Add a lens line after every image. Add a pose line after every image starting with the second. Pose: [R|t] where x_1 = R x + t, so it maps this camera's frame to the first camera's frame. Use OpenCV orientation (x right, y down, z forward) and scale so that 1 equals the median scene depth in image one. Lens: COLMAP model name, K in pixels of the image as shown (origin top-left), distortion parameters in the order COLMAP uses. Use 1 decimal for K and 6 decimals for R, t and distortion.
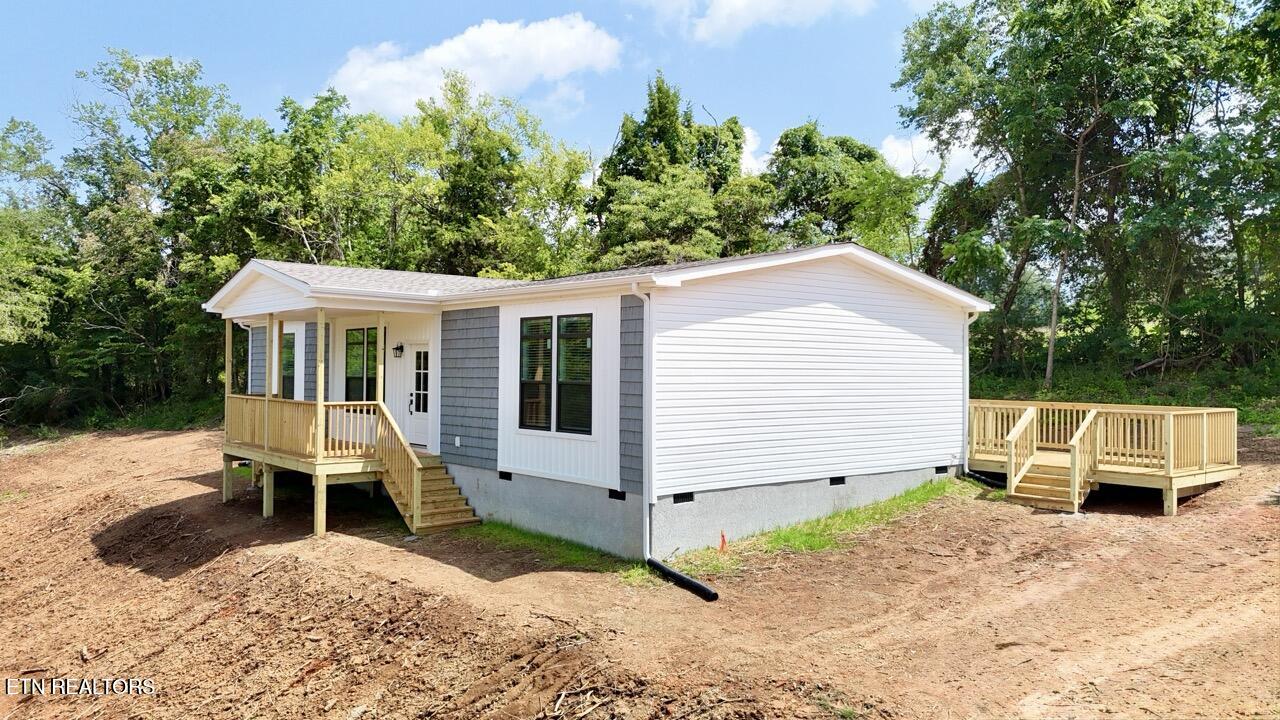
lens RADIAL K [[940.9, 0, 630.6], [0, 940.9, 356.9], [0, 0, 1]] dist [0.071467, -0.065307]
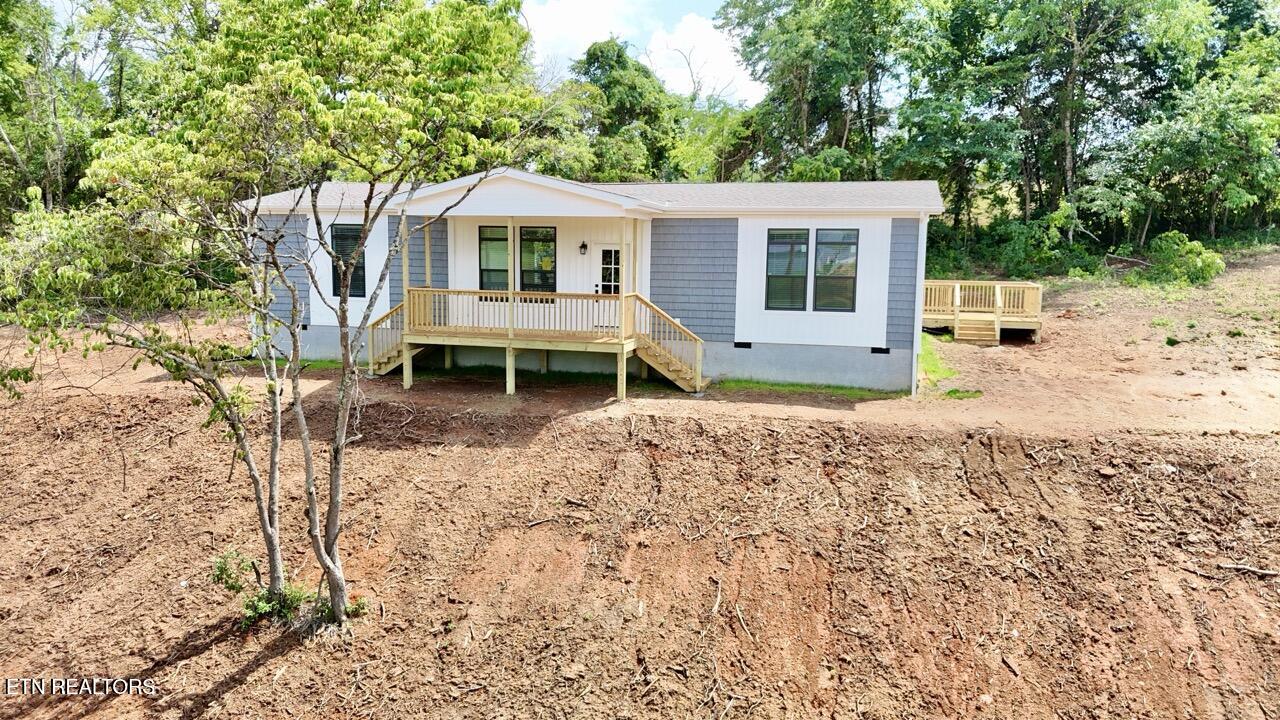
lens RADIAL K [[927.1, 0, 624.8], [0, 927.1, 377.4], [0, 0, 1]] dist [0.048192, -0.006305]
pose [[0.814283, -0.075646, 0.575518, -1.045410], [-0.015289, 0.988333, 0.151539, -0.028311], [-0.580267, -0.132195, 0.803626, 0.017027]]
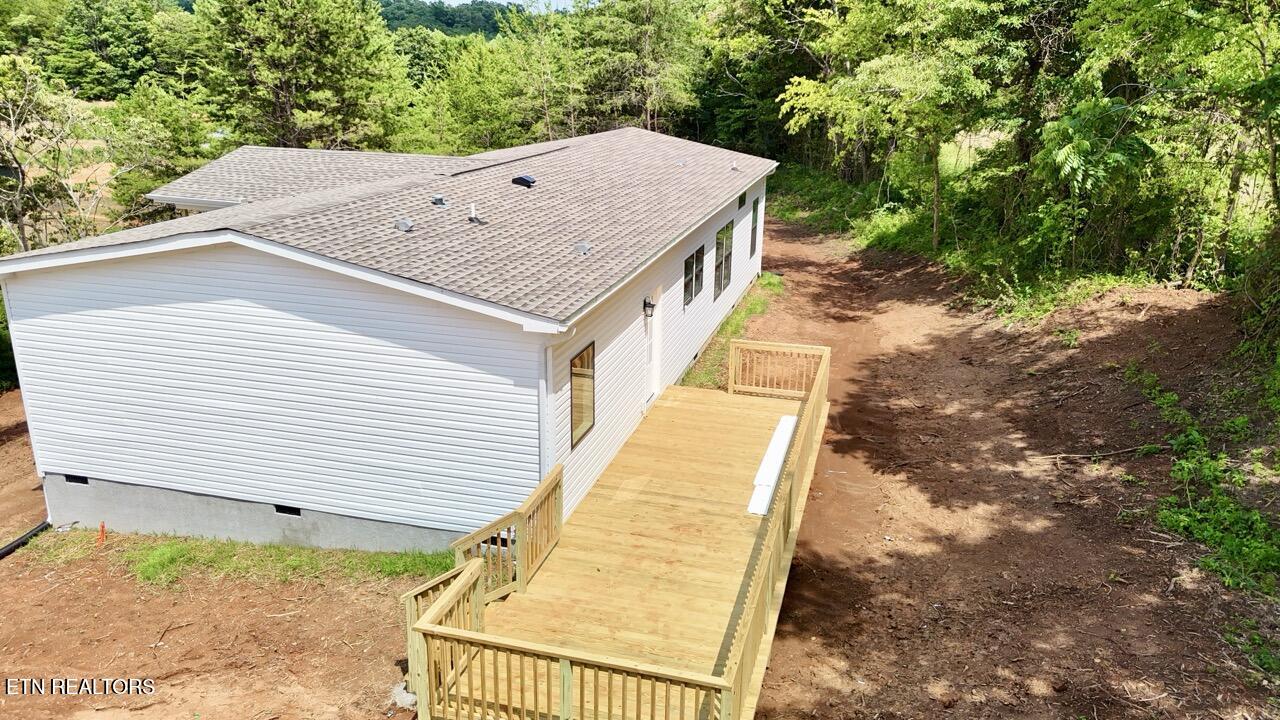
lens RADIAL K [[940.9, 0, 630.6], [0, 940.9, 356.9], [0, 0, 1]] dist [0.071467, -0.065307]
pose [[0.565245, 0.246230, -0.787318, 0.972214], [0.005026, 0.953368, 0.301769, -0.234974], [0.824908, -0.174531, 0.537649, 0.801994]]
